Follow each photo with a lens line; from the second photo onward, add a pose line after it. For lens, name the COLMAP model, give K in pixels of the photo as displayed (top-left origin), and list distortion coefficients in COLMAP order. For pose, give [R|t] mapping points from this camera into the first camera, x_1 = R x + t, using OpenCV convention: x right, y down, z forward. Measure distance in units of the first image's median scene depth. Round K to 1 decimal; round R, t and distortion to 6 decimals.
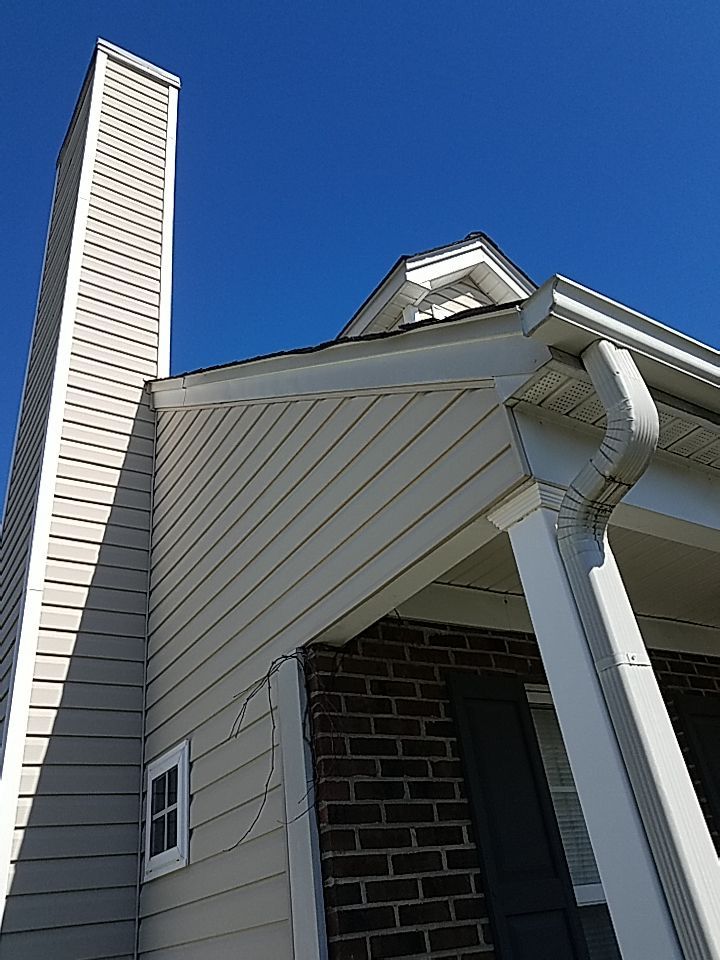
lens RADIAL K [[743.9, 0, 360.8], [0, 743.9, 467.8], [0, 0, 1]] dist [0.010997, 0.002331]
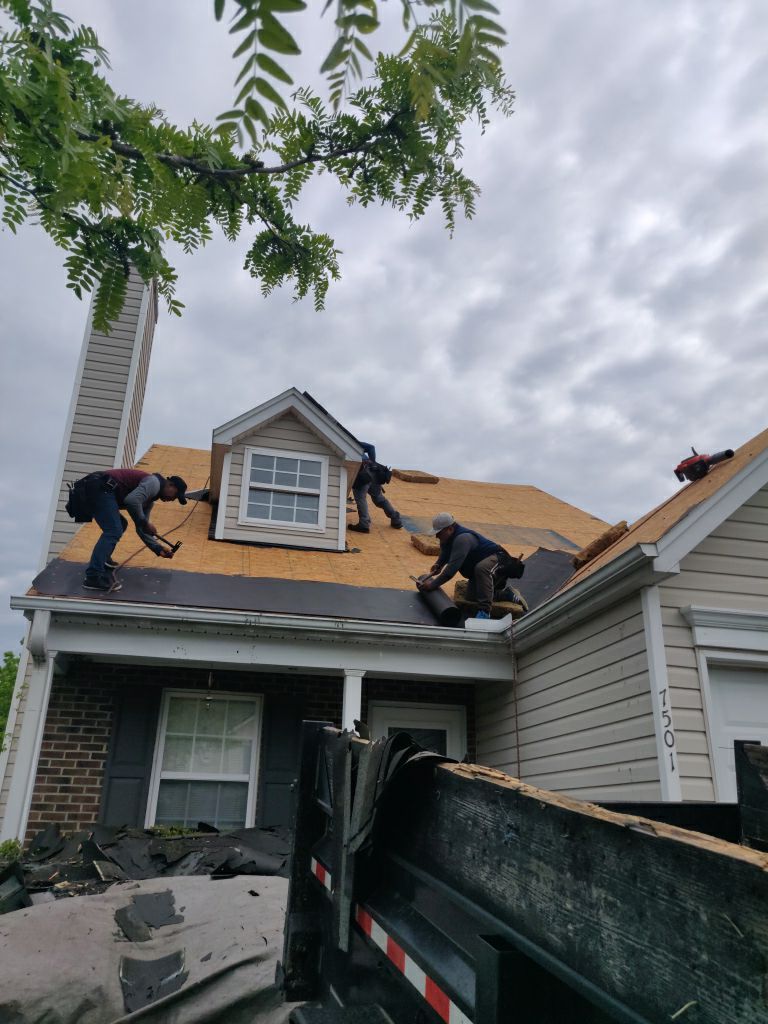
lens RADIAL K [[776.8, 0, 384.7], [0, 776.8, 509.1], [0, 0, 1]] dist [-0.027033, 0.090562]
pose [[0.931357, 0.000253, -0.364107, 1.590247], [0.072059, 0.980093, 0.185002, -0.598117], [0.356906, -0.198540, 0.912798, -0.762500]]
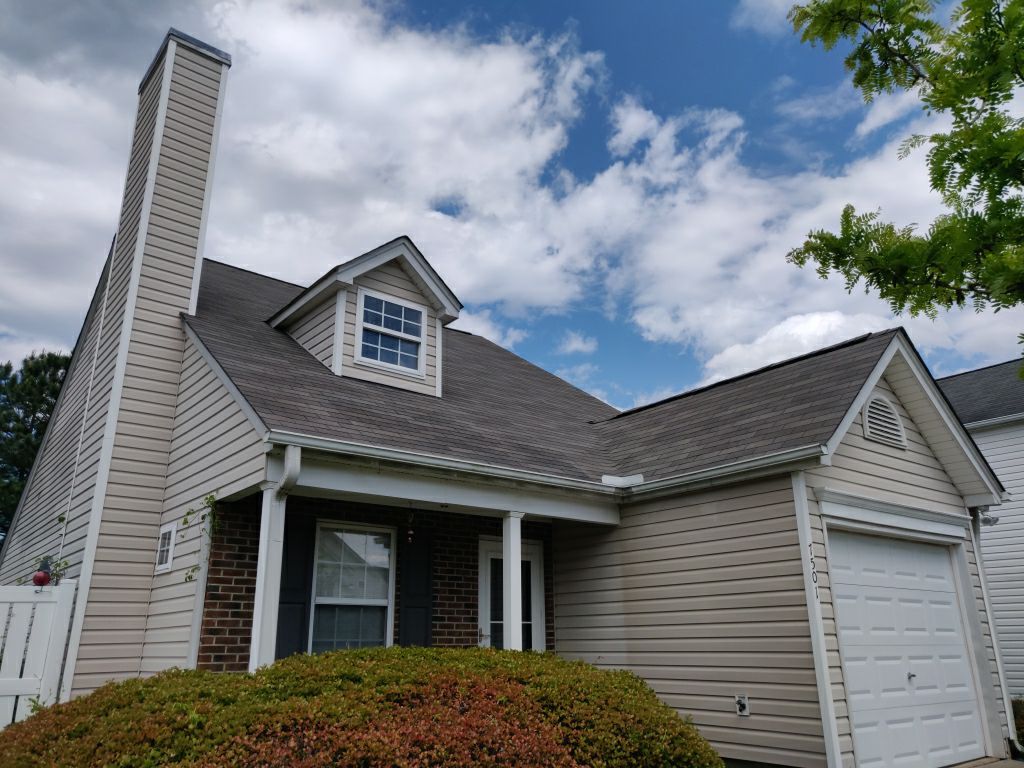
lens RADIAL K [[776.8, 0, 510.4], [0, 776.8, 384.7], [0, 0, 1]] dist [-0.027033, 0.090562]
pose [[0.987525, 0.141254, 0.069577, 0.547763], [-0.153811, 0.959932, 0.234250, -0.744658], [-0.033701, -0.242029, 0.969684, -1.228567]]
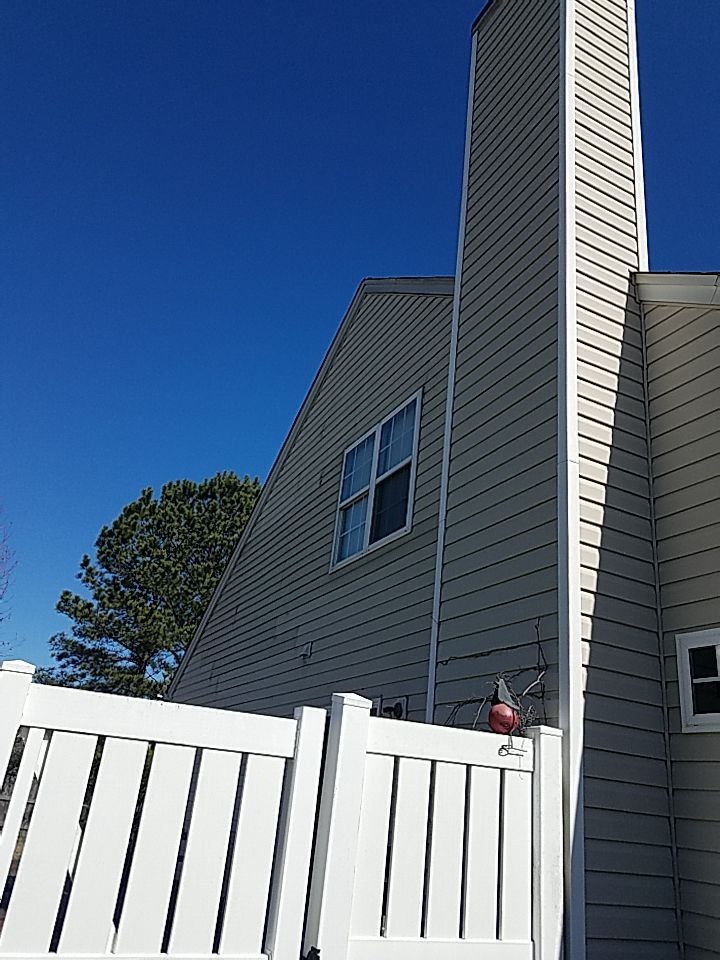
lens RADIAL K [[743.9, 0, 364.2], [0, 743.9, 459.4], [0, 0, 1]] dist [0.010997, 0.002331]
pose [[0.970414, 0.153978, -0.185974, -0.622396], [-0.125517, 0.979716, 0.156210, 0.031847], [0.206255, -0.128245, 0.970058, -0.149635]]
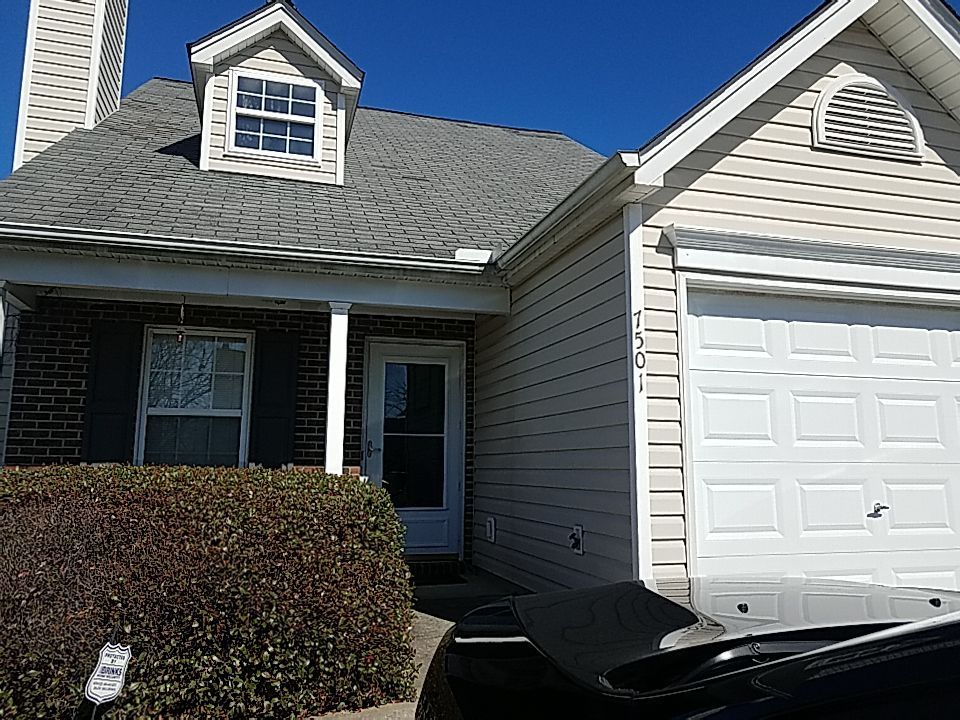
lens RADIAL K [[743.9, 0, 483.2], [0, 743.9, 342.0], [0, 0, 1]] dist [0.010997, 0.002331]
pose [[0.953096, 0.075645, -0.293062, 1.675992], [0.051008, 0.914271, 0.401879, -0.460532], [0.298338, -0.397978, 0.867530, -0.578144]]
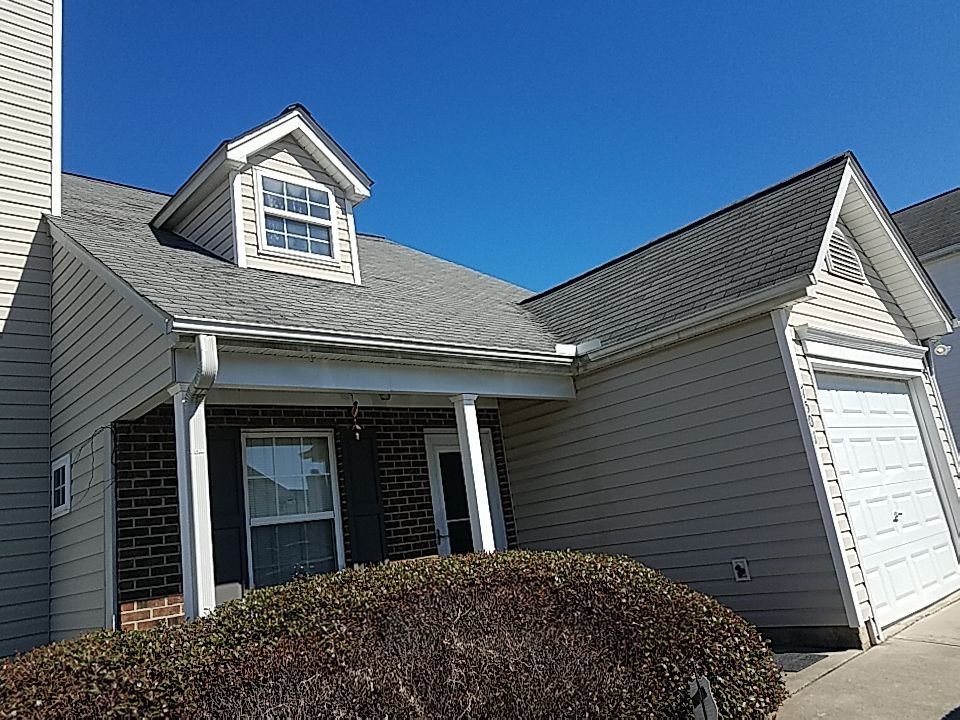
lens RADIAL K [[743.9, 0, 477.4], [0, 743.9, 338.5], [0, 0, 1]] dist [0.010997, 0.002331]
pose [[0.984389, 0.027604, 0.173826, 0.454428], [-0.074678, 0.959823, 0.270486, -0.514112], [-0.159376, -0.279244, 0.946901, -0.900739]]
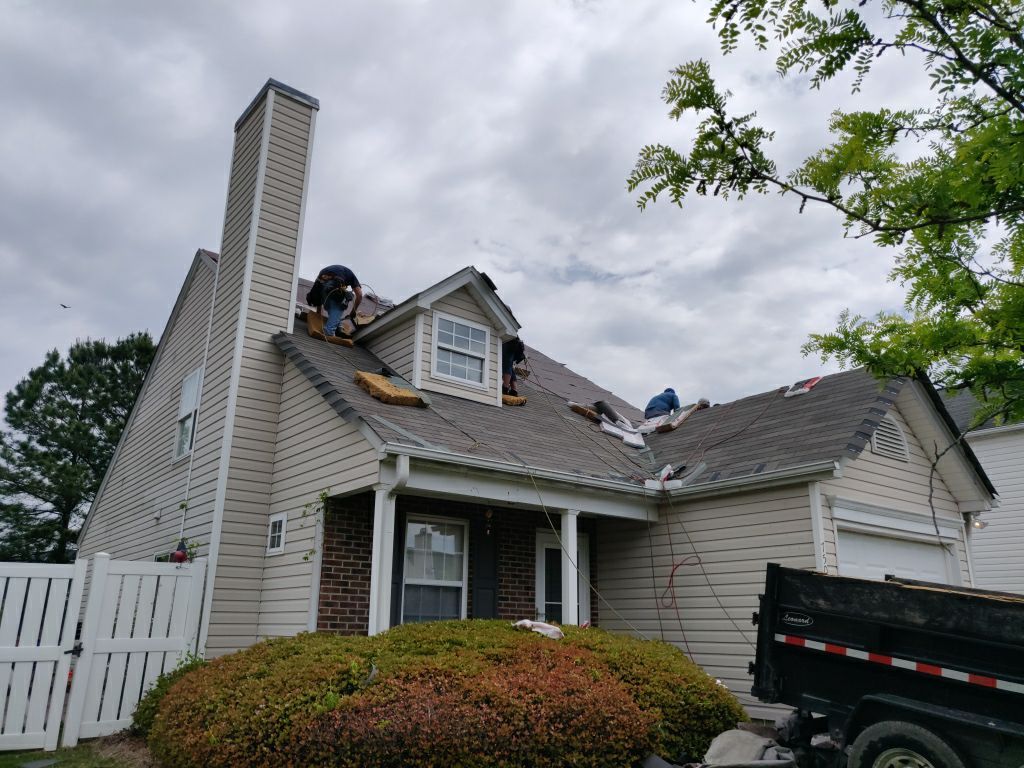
lens RADIAL K [[776.8, 0, 513.4], [0, 776.8, 390.5], [0, 0, 1]] dist [-0.027033, 0.090562]
pose [[0.985655, 0.157458, 0.060755, 0.335586], [-0.167915, 0.951152, 0.259063, -0.915965], [-0.016995, -0.265549, 0.963948, -1.601211]]
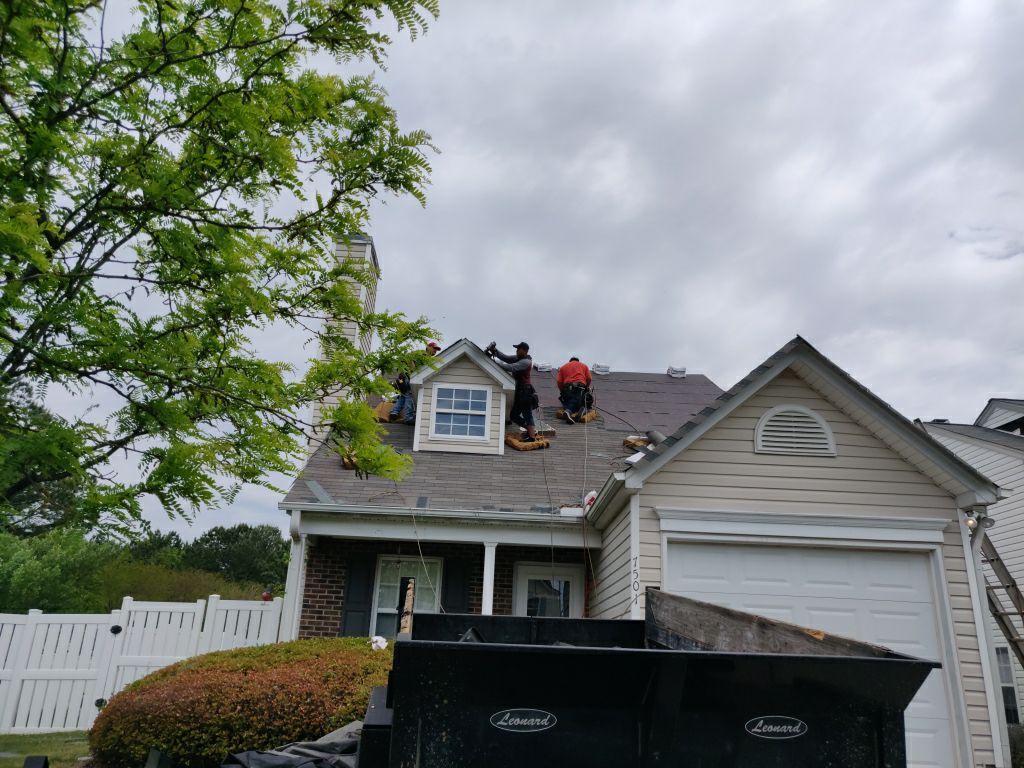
lens RADIAL K [[799.0, 0, 508.8], [0, 799.0, 401.7], [0, 0, 1]] dist [0.008164, -0.002347]
pose [[0.844502, -0.018859, -0.535221, 2.559135], [0.156948, 0.964216, 0.213668, -1.031034], [0.512039, -0.264445, 0.817242, -1.450293]]
